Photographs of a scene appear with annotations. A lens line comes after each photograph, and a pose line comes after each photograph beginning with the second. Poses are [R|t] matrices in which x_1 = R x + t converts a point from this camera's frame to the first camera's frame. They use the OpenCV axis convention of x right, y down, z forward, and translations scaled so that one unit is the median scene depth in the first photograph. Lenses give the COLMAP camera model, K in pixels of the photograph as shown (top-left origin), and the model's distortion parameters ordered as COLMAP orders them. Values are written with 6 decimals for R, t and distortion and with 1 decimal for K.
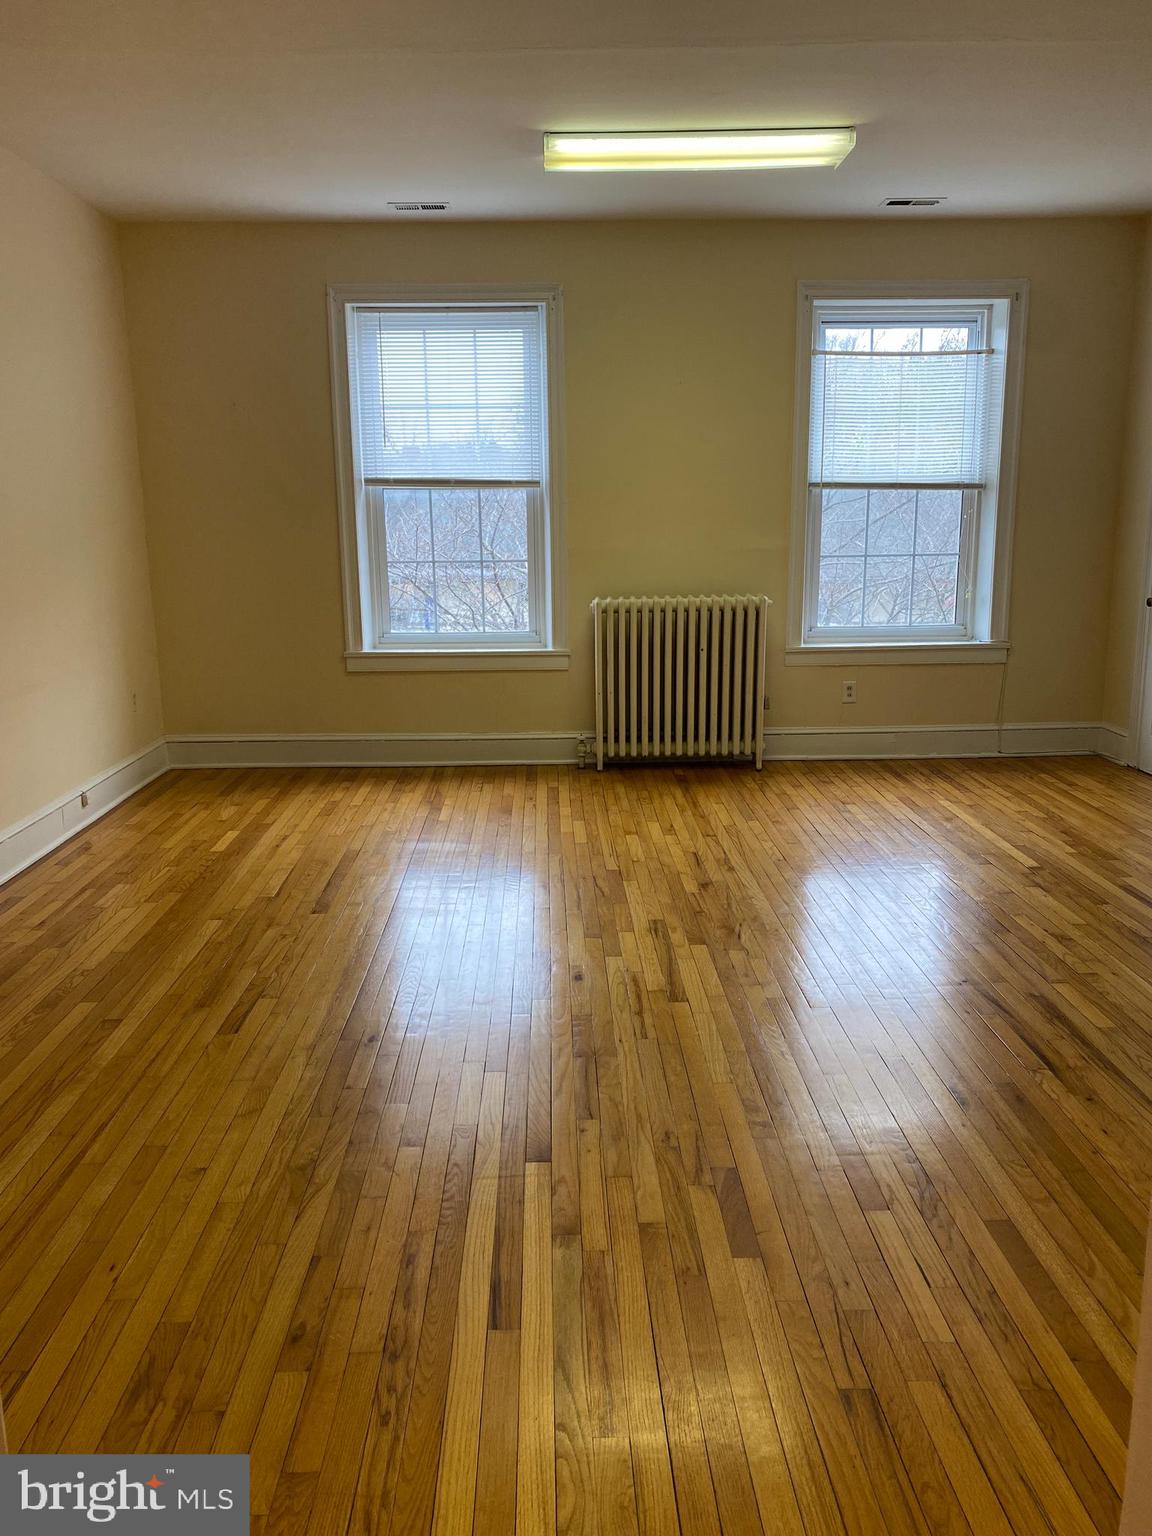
lens RADIAL K [[1153.9, 0, 574.6], [0, 1153.9, 768.6], [0, 0, 1]] dist [0.034900, -0.002015]
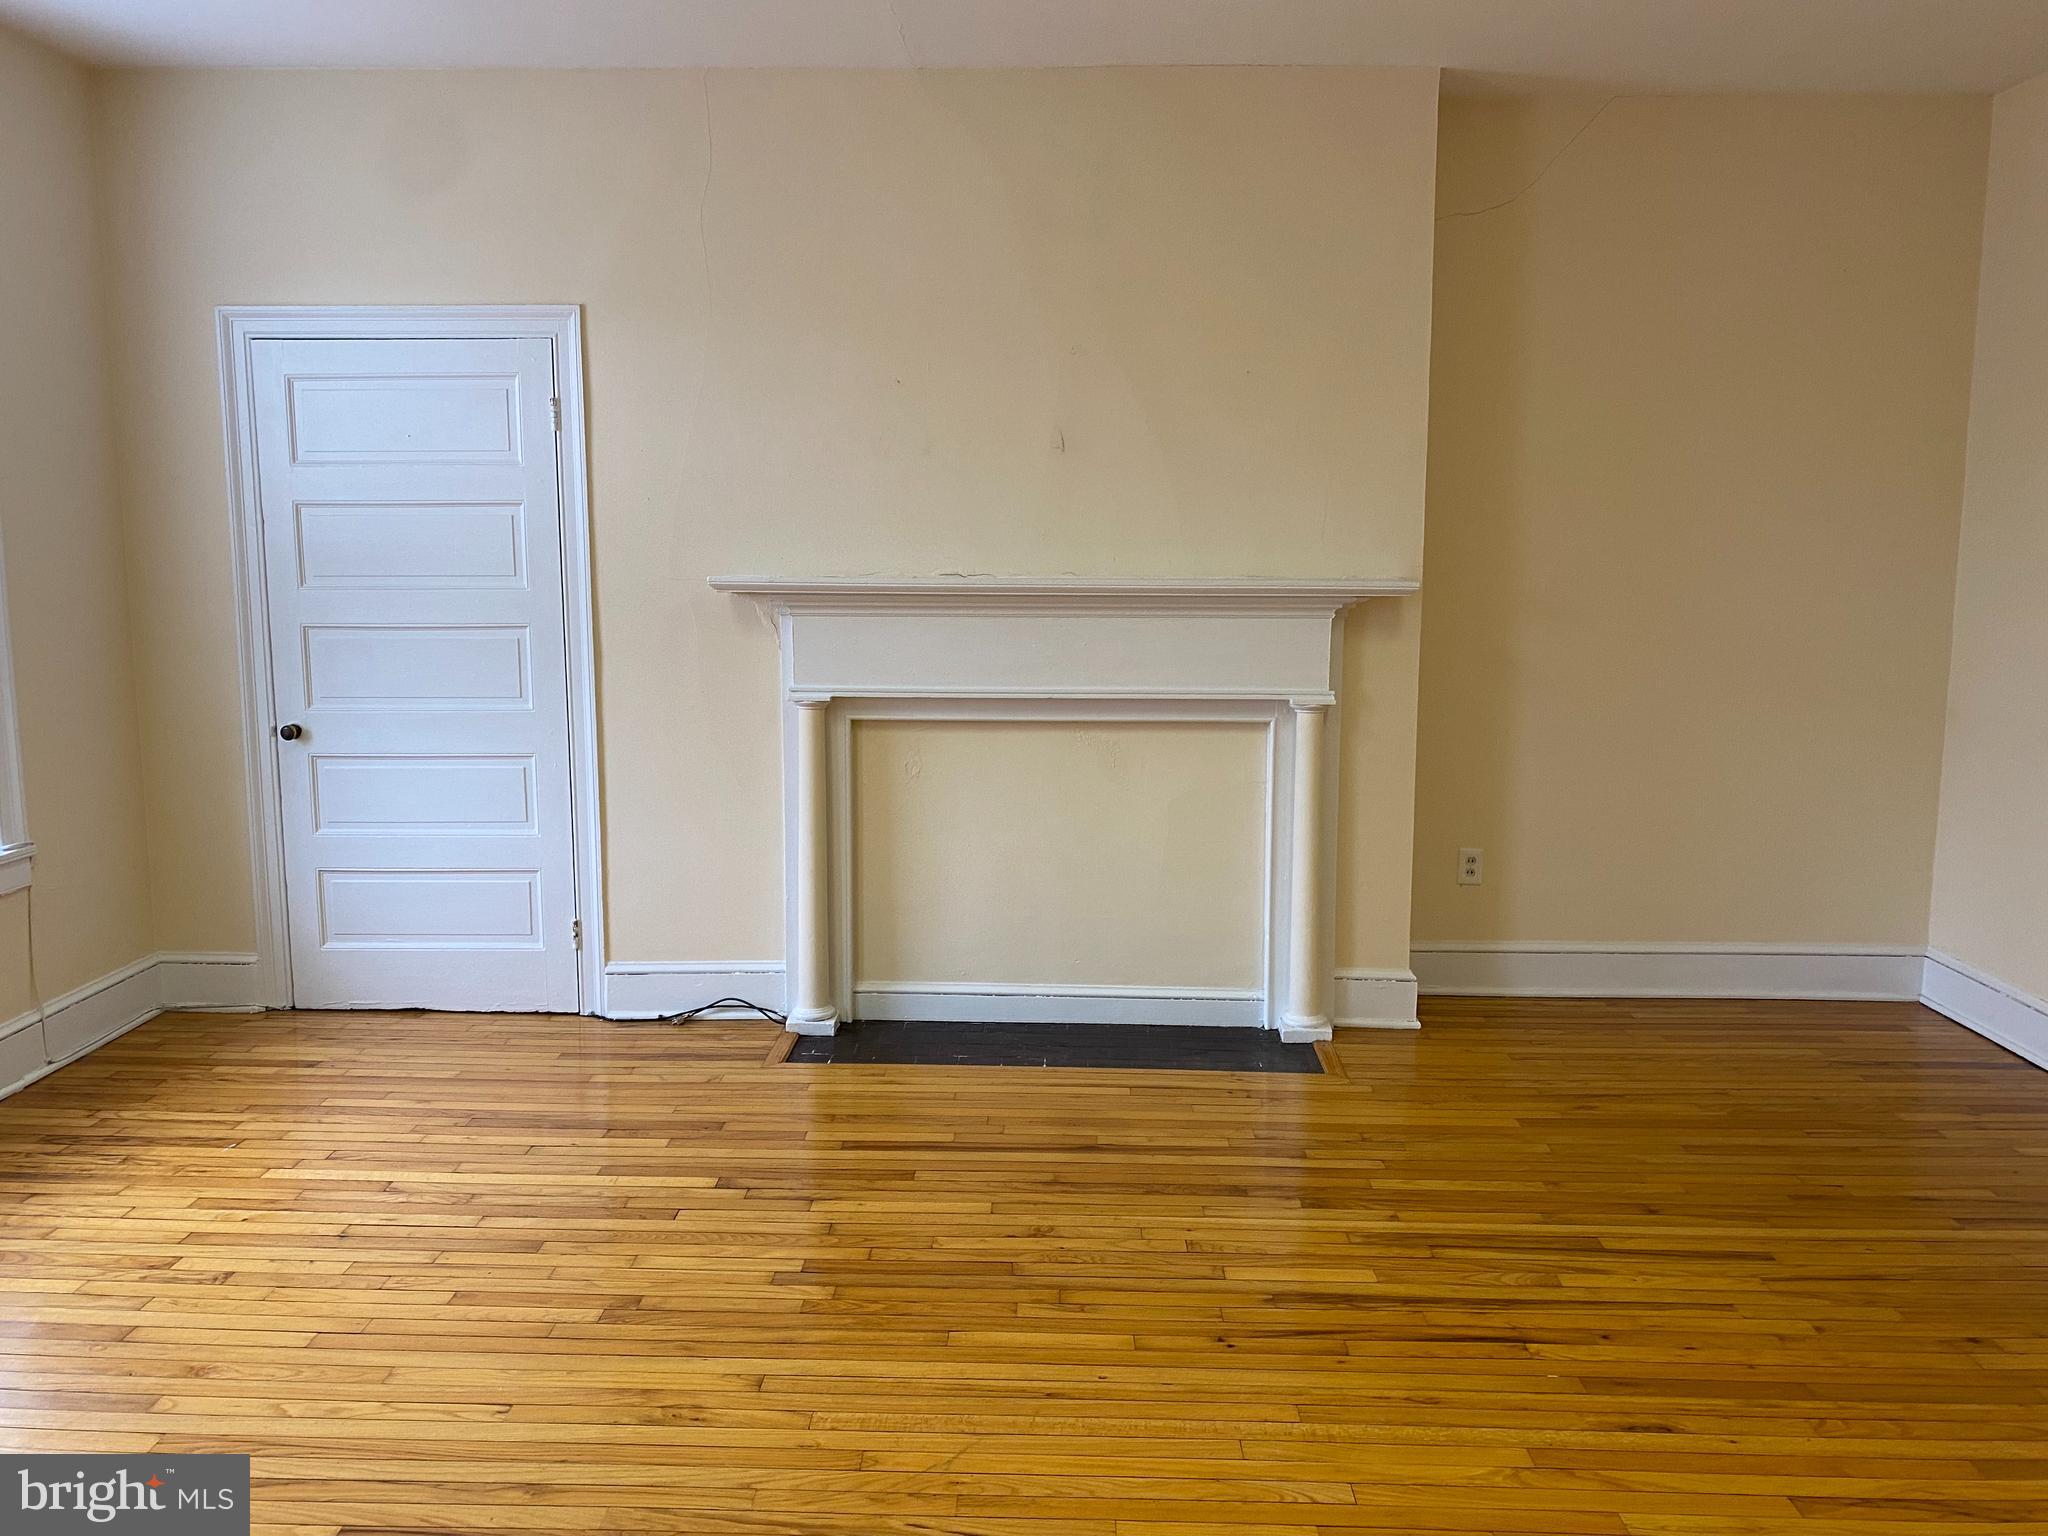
lens RADIAL K [[1538.5, 0, 1023.4], [0, 1538.5, 766.3], [0, 0, 1]] dist [0.034900, -0.002015]
pose [[0.060984, -0.133851, 0.989123, -0.437489], [0.201747, 0.972167, 0.119118, -0.228900], [-0.977537, 0.192288, 0.086291, 0.874597]]
